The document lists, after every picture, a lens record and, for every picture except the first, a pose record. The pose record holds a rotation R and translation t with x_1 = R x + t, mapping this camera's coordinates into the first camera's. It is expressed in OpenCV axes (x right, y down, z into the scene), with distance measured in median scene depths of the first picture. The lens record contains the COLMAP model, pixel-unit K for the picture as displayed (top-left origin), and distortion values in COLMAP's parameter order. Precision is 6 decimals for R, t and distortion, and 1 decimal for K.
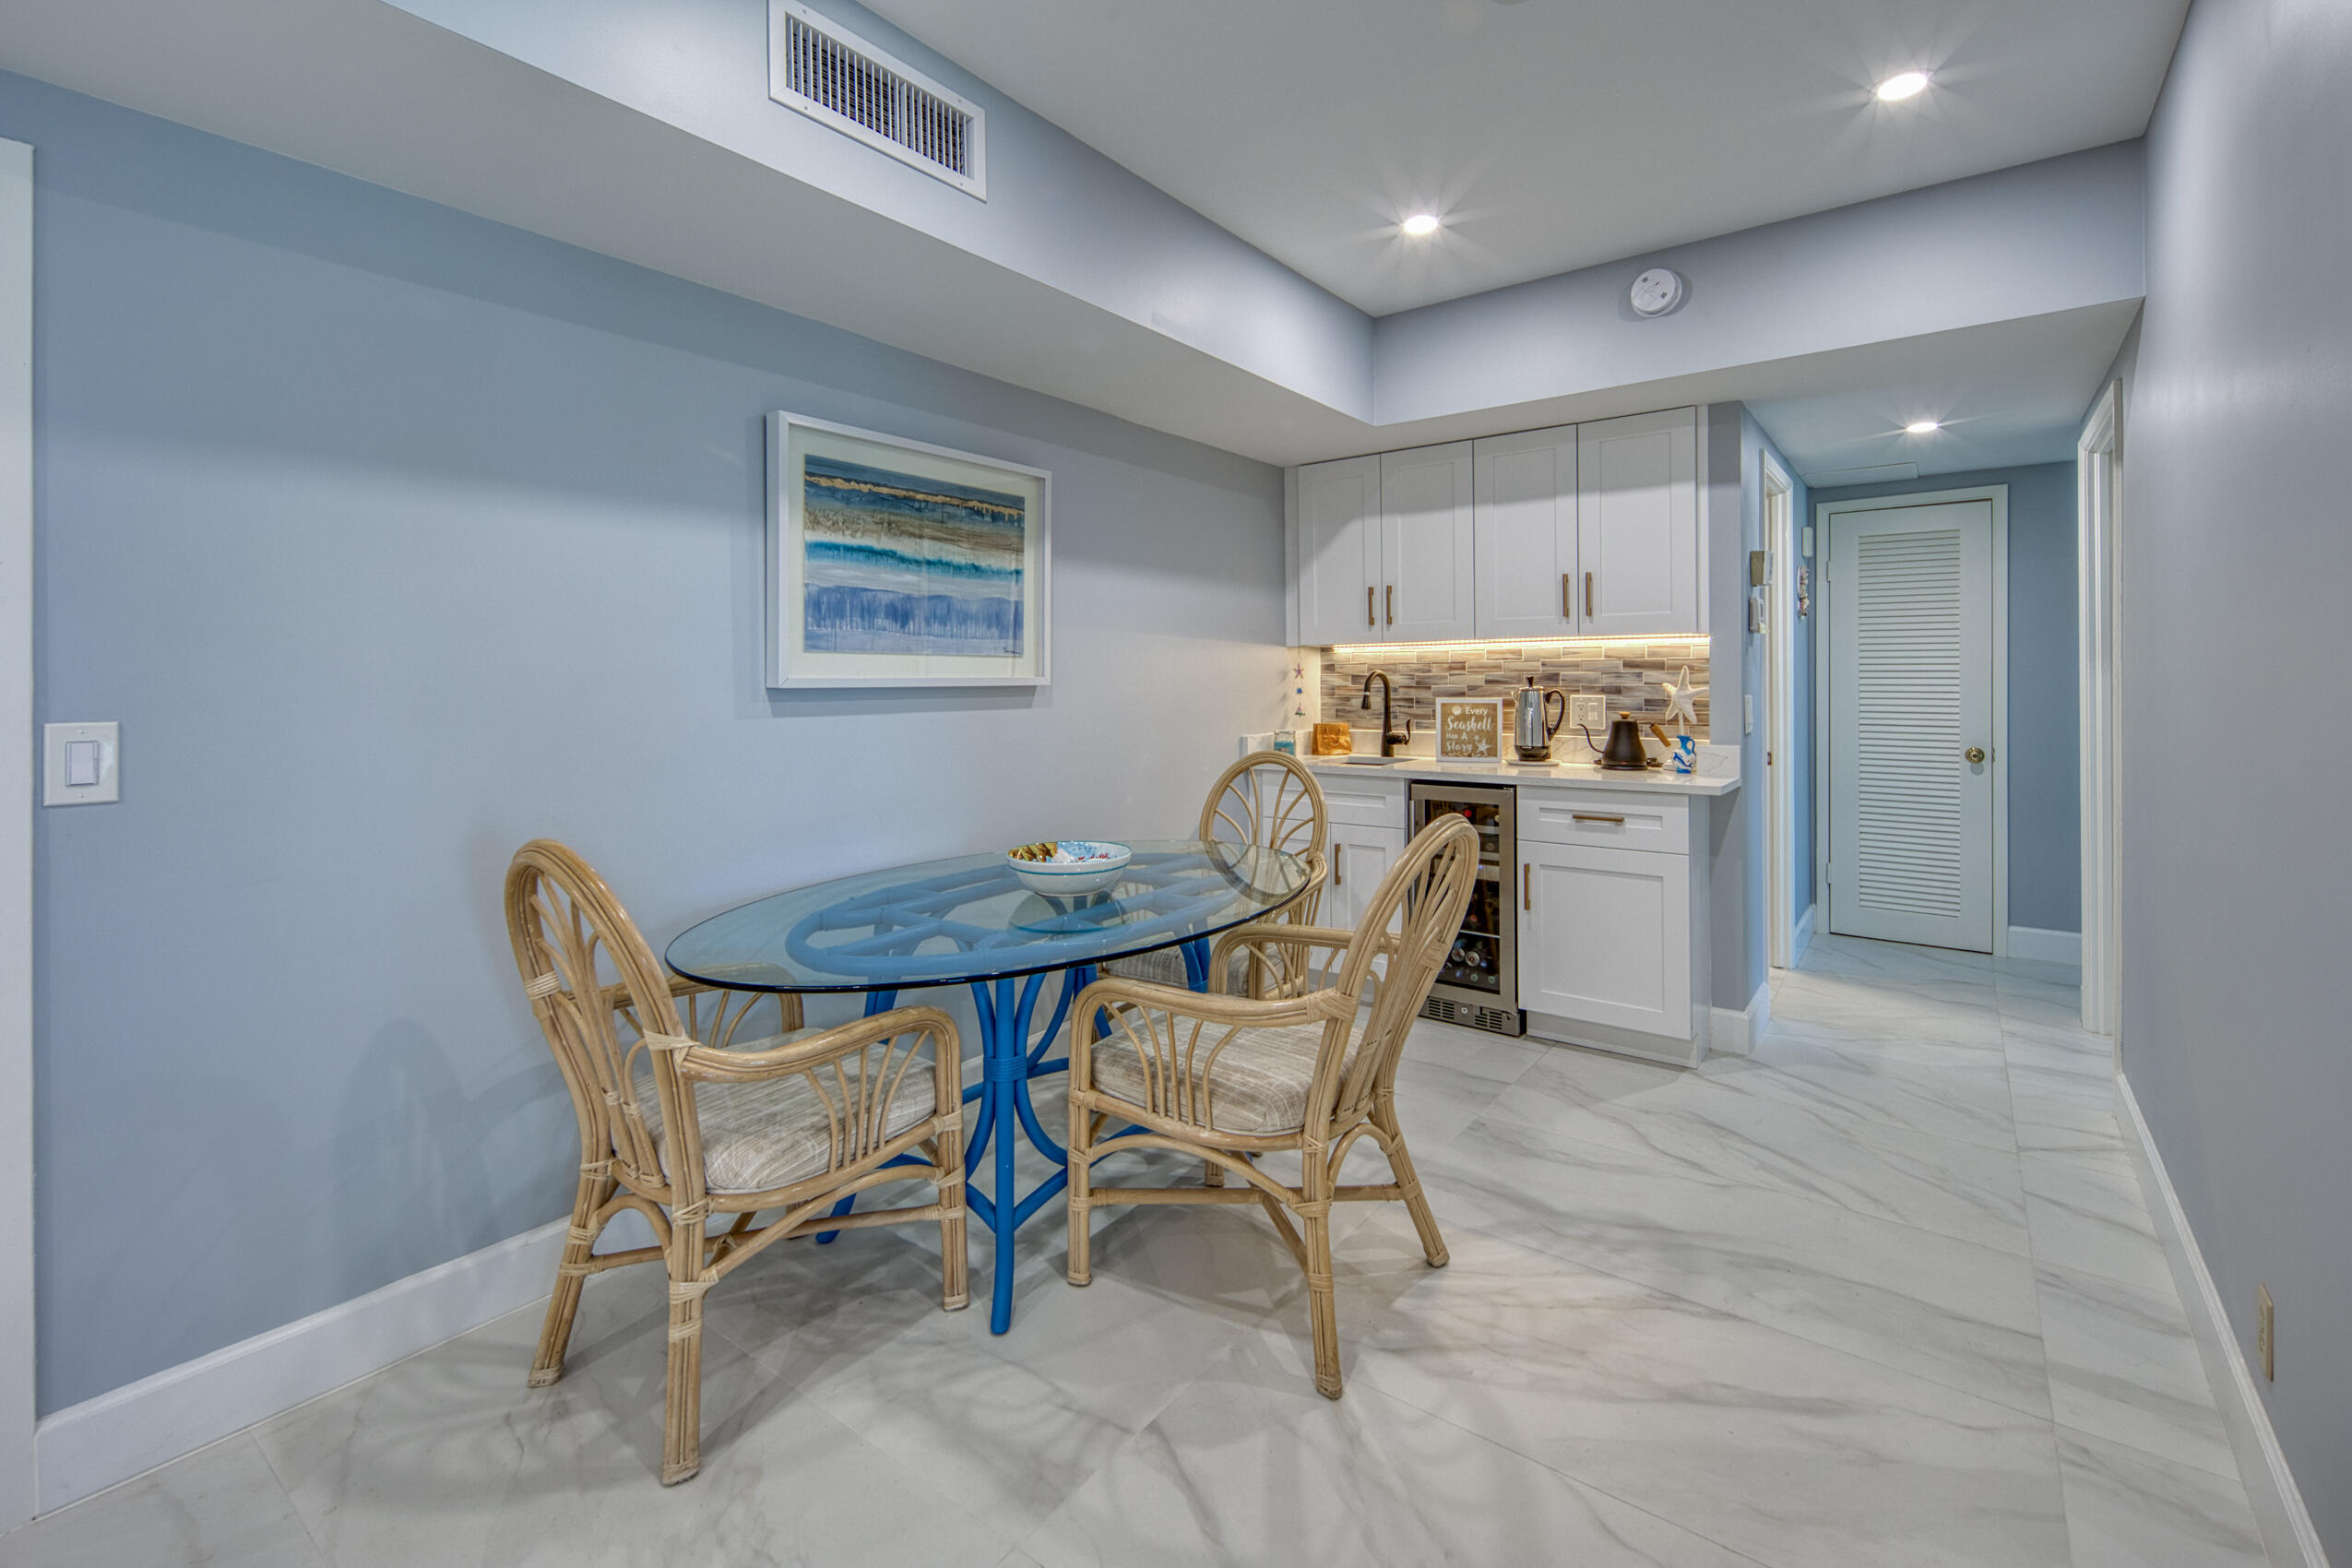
lens RADIAL K [[1044.3, 0, 1167.6], [0, 1044.3, 689.7], [0, 0, 1]] dist [0.006414, -0.001733]
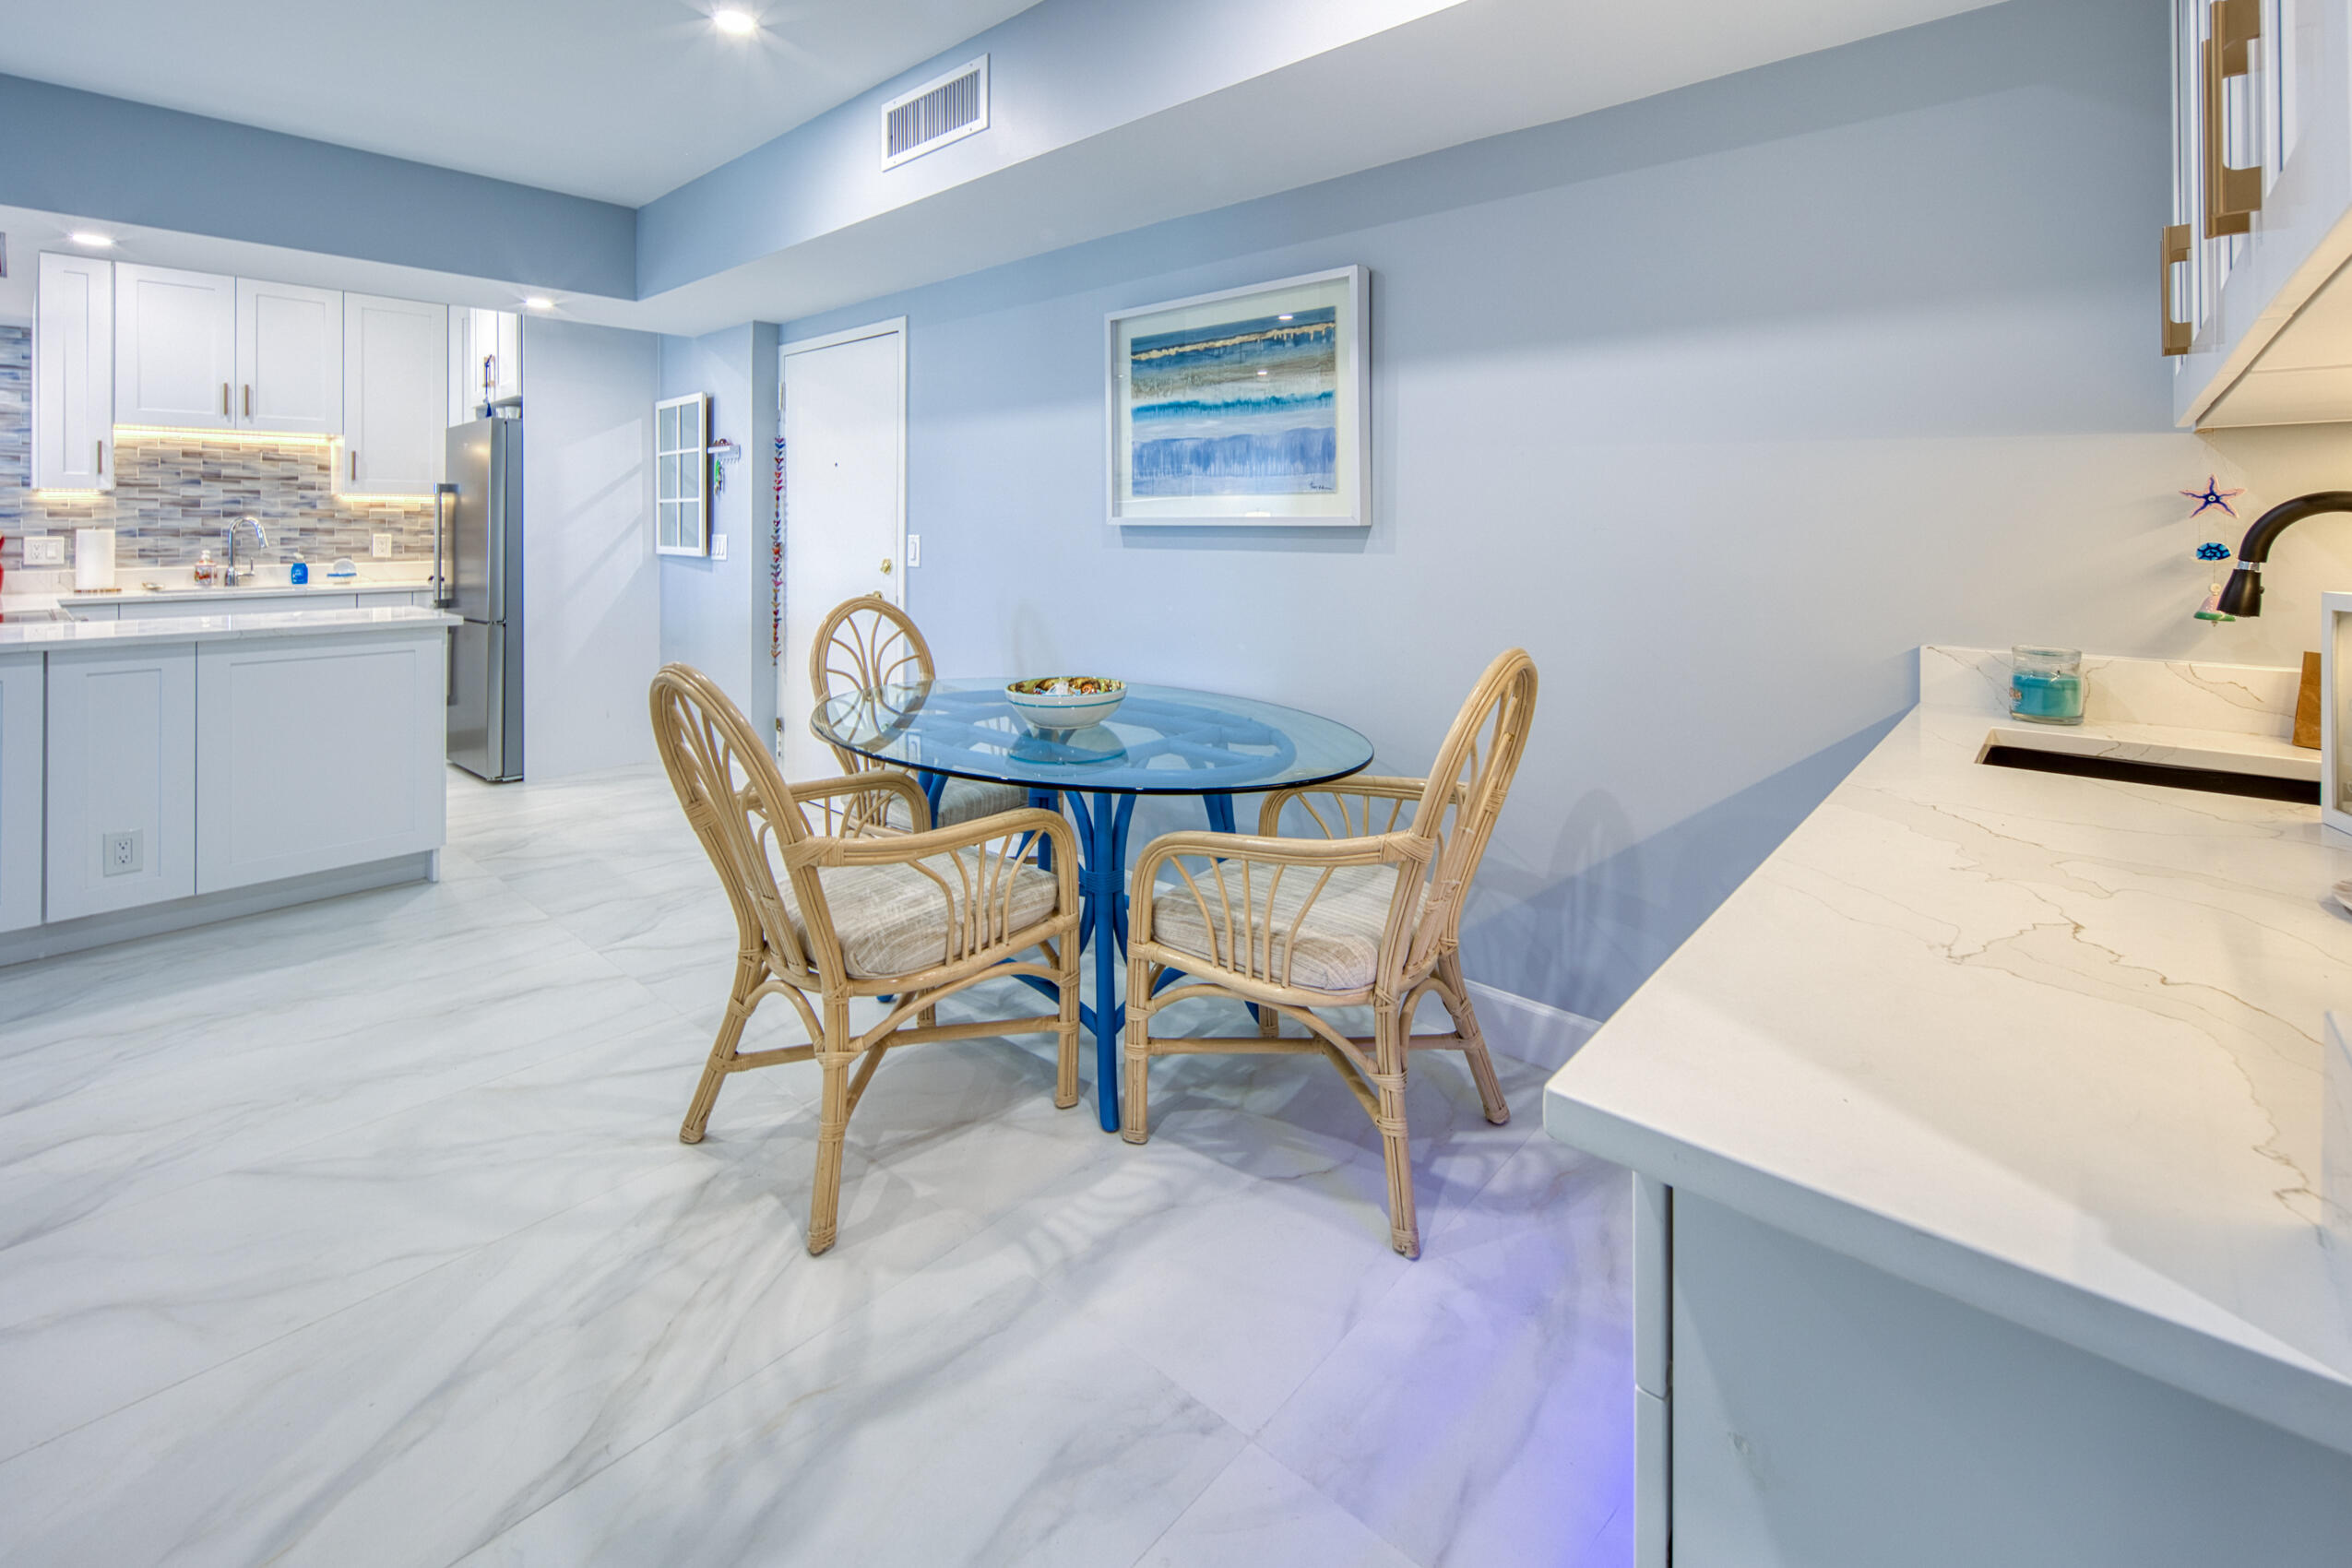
lens RADIAL K [[1044.3, 0, 1182.6], [0, 1044.3, 525.3], [0, 0, 1]] dist [0.006414, -0.001733]
pose [[-0.090491, 0.009154, -0.995855, 0.808957], [-0.009182, 0.999908, 0.010026, -0.012976], [0.995855, 0.010051, -0.090399, 1.058066]]
